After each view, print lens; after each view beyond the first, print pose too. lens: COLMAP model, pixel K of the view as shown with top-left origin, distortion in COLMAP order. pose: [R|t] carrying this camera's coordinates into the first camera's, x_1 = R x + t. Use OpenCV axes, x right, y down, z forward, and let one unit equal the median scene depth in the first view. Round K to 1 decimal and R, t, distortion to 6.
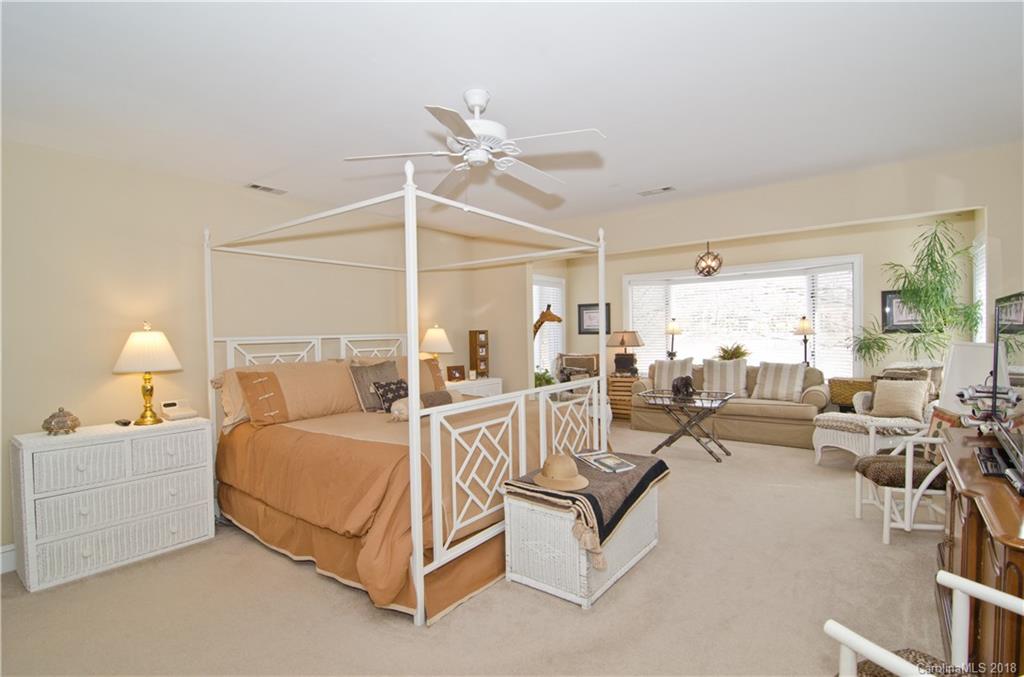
lens RADIAL K [[491.9, 0, 512.0], [0, 491.9, 342.9], [0, 0, 1]] dist [-0.005154, -0.011184]
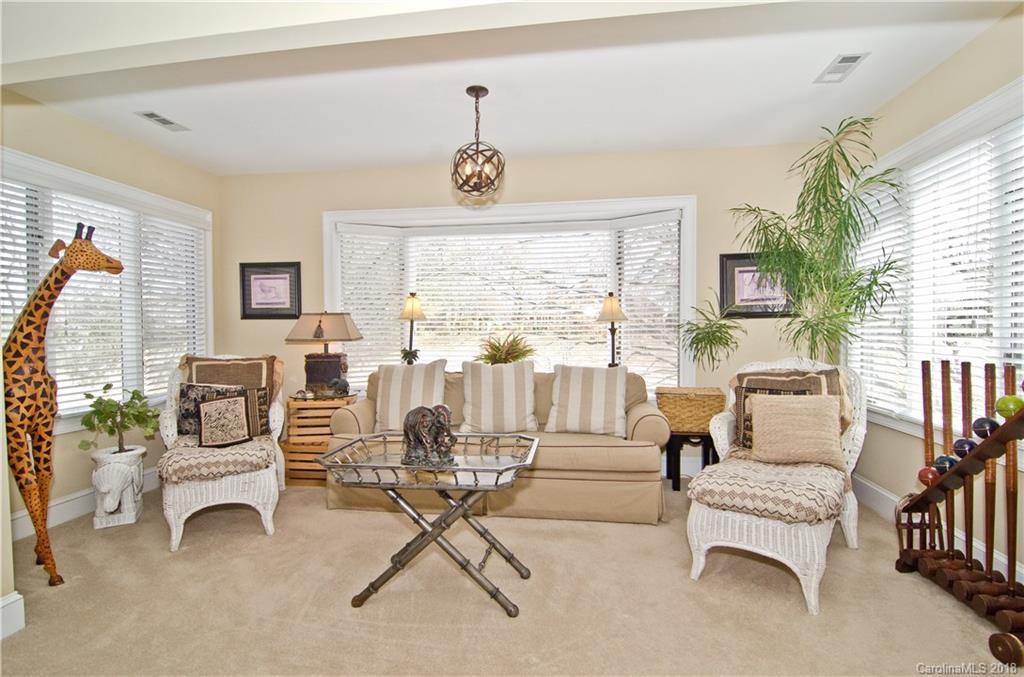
lens RADIAL K [[491.9, 0, 512.0], [0, 491.9, 342.9], [0, 0, 1]] dist [-0.005154, -0.011184]
pose [[0.877243, -0.001763, 0.480044, 0.168103], [0.002039, 0.999998, -0.000052, 0.010902], [-0.480043, 0.001025, 0.877244, 0.479041]]
